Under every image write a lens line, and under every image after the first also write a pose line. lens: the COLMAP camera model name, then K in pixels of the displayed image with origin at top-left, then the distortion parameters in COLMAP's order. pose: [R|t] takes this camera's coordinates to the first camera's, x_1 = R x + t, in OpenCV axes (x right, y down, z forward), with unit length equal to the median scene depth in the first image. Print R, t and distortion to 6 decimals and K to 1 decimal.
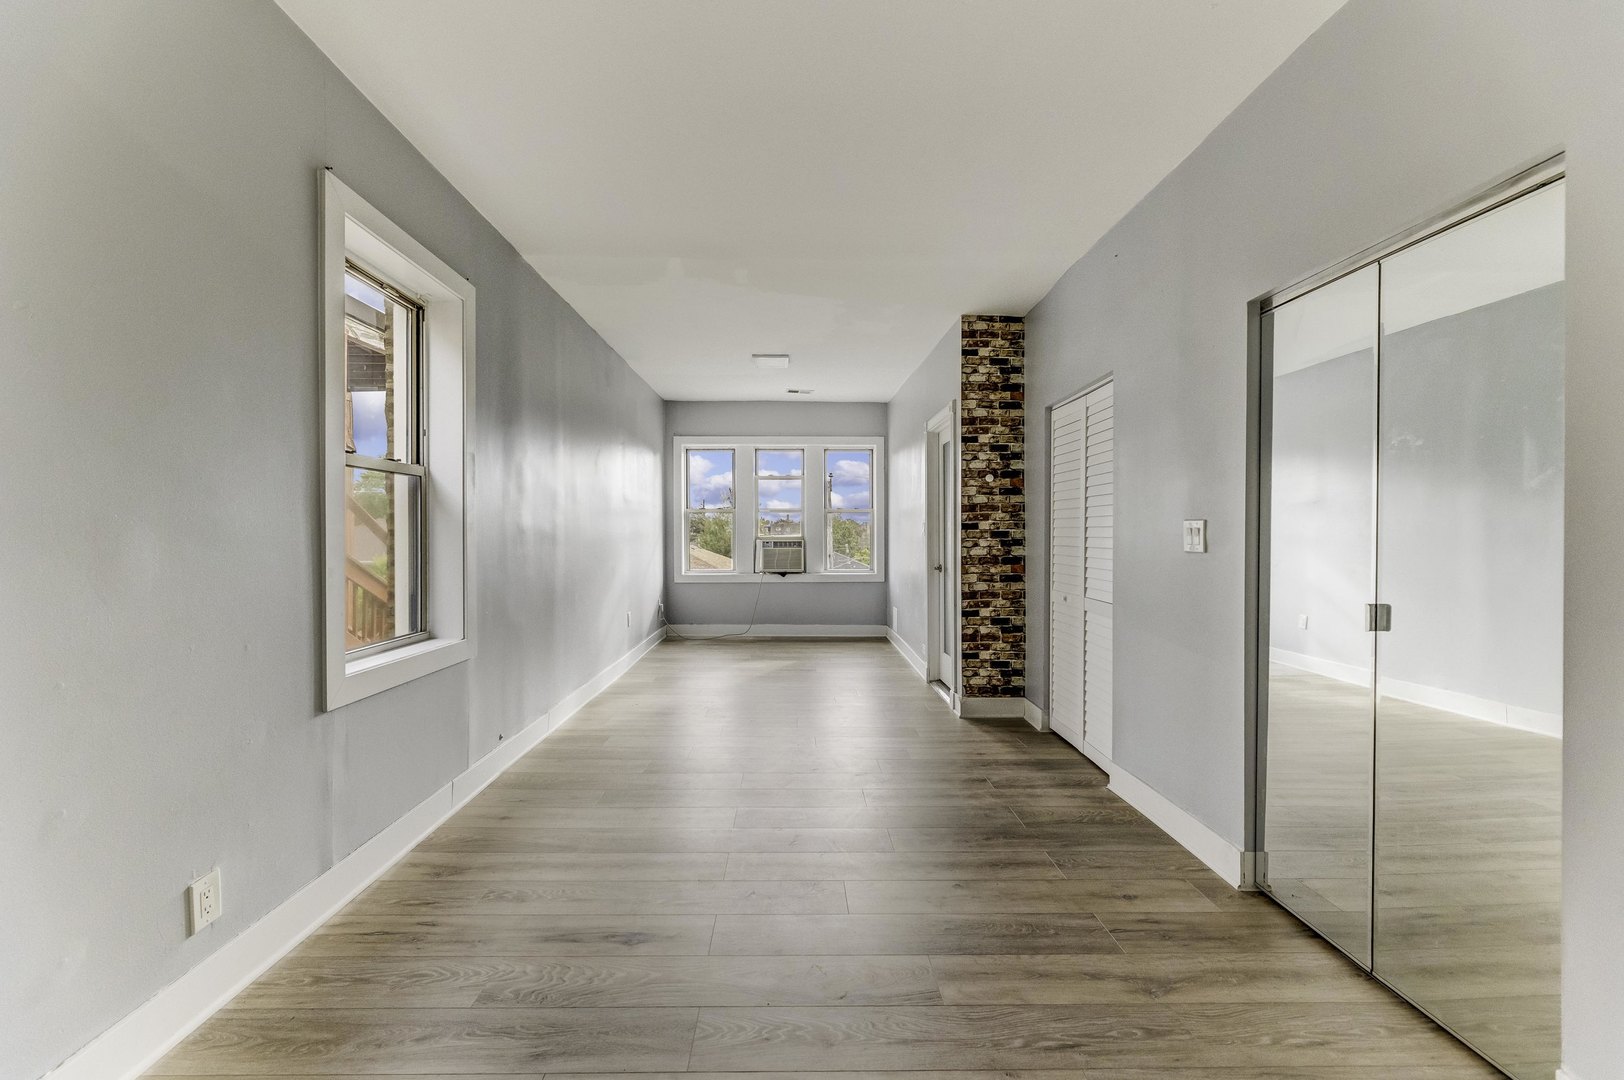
lens RADIAL K [[656.6, 0, 808.8], [0, 656.6, 535.3], [0, 0, 1]] dist [-0.000947, -0.000202]
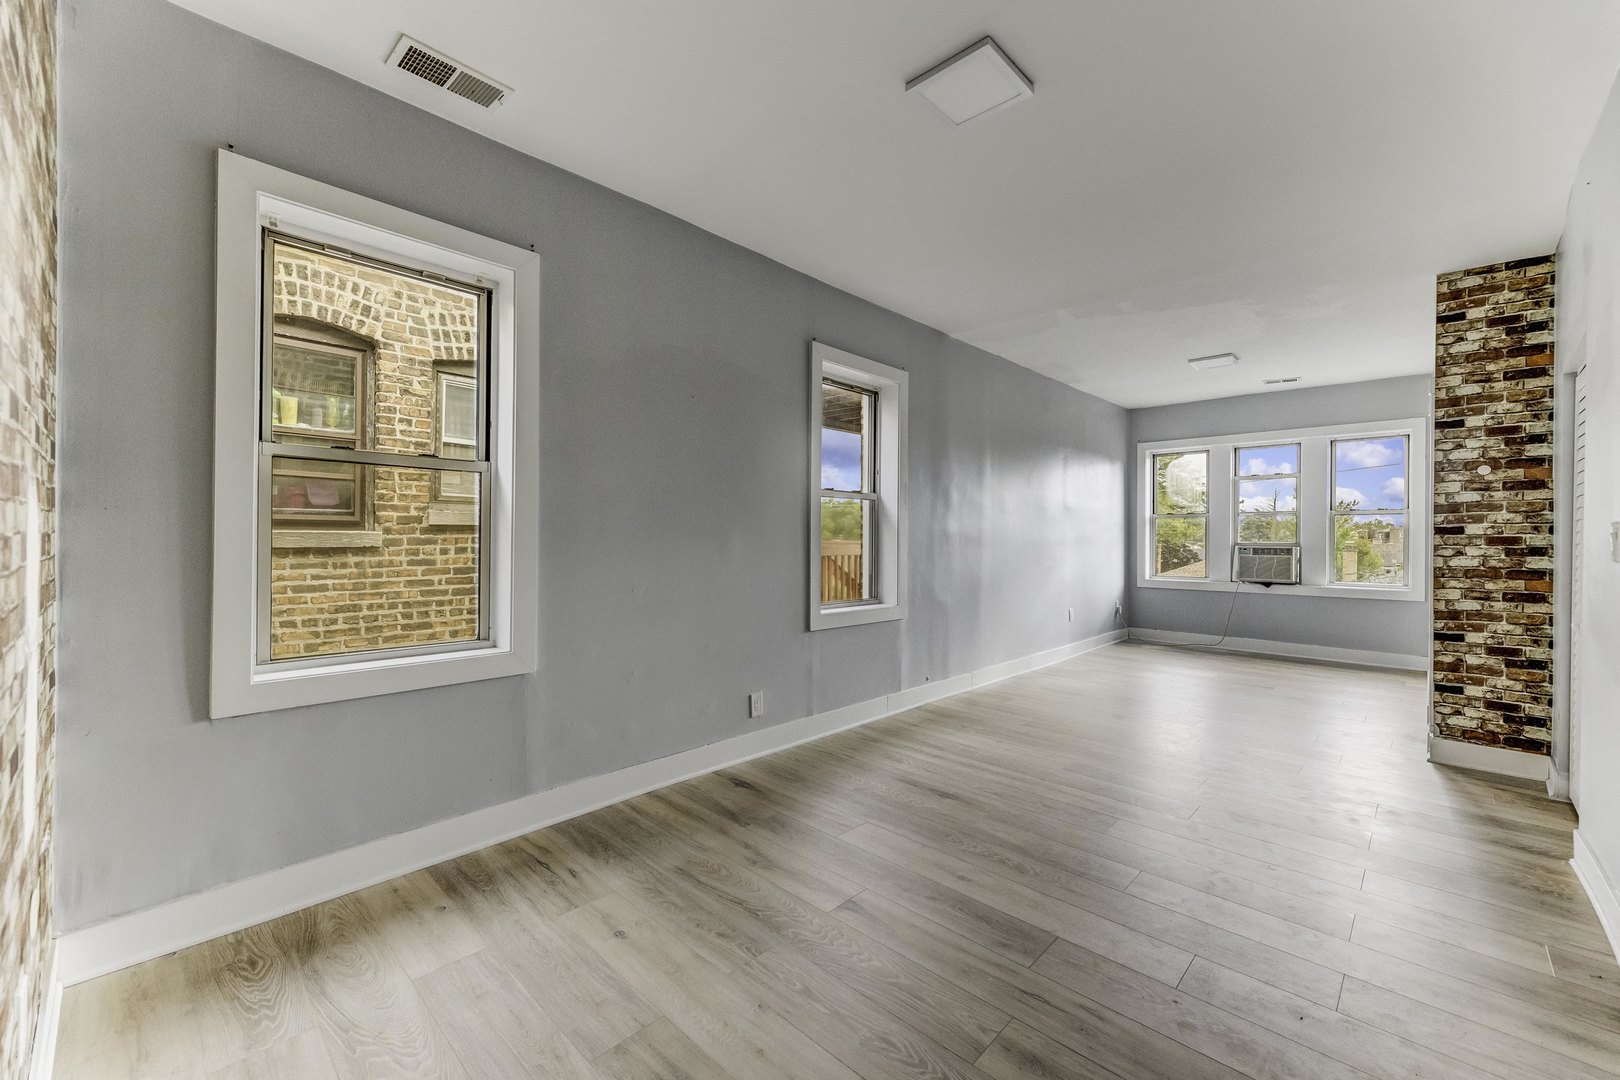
lens RADIAL K [[648.3, 0, 793.2], [0, 648.3, 541.3], [0, 0, 1]] dist [-0.000037, 0.000039]
pose [[0.695986, 0.008145, -0.718009, 0.257008], [-0.007297, 0.999964, 0.004271, 0.002034], [0.718018, 0.002267, 0.696020, -0.149514]]
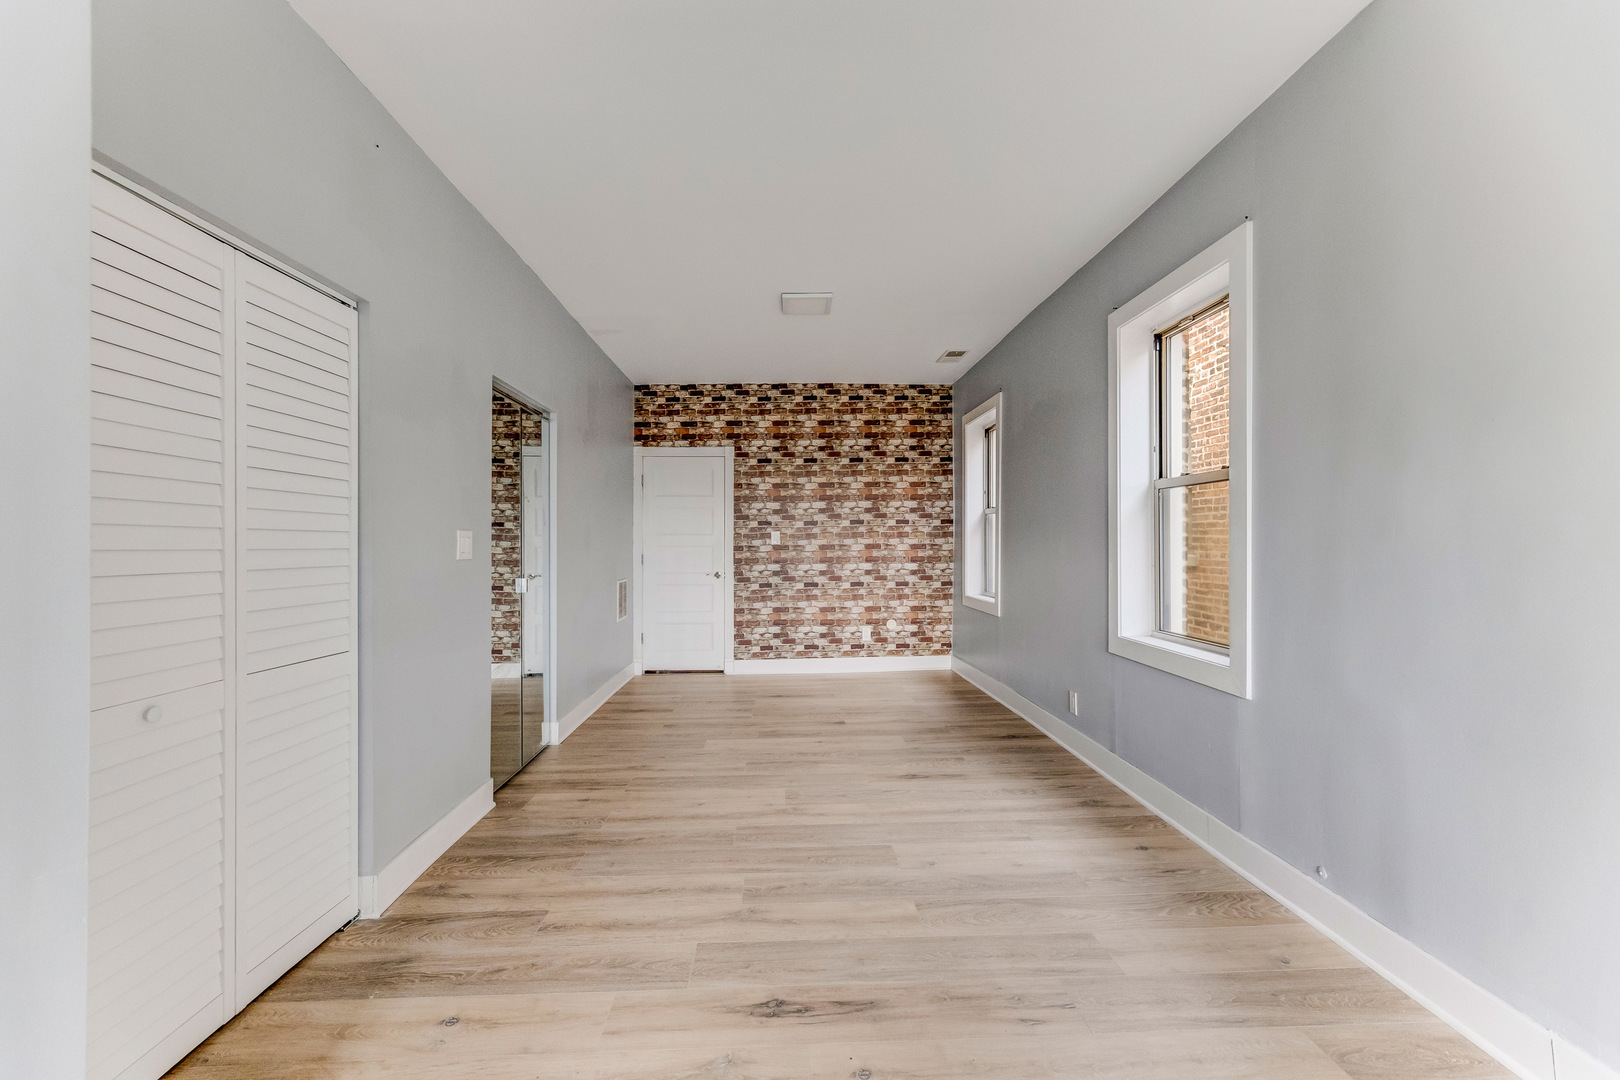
lens RADIAL K [[668.0, 0, 800.4], [0, 668.0, 538.1], [0, 0, 1]] dist [0.001429, 0.000064]
pose [[-0.999968, 0.004117, -0.006911, 0.014880], [0.004136, 0.999988, -0.002713, -0.003163], [0.006900, -0.002742, -0.999972, 1.211748]]
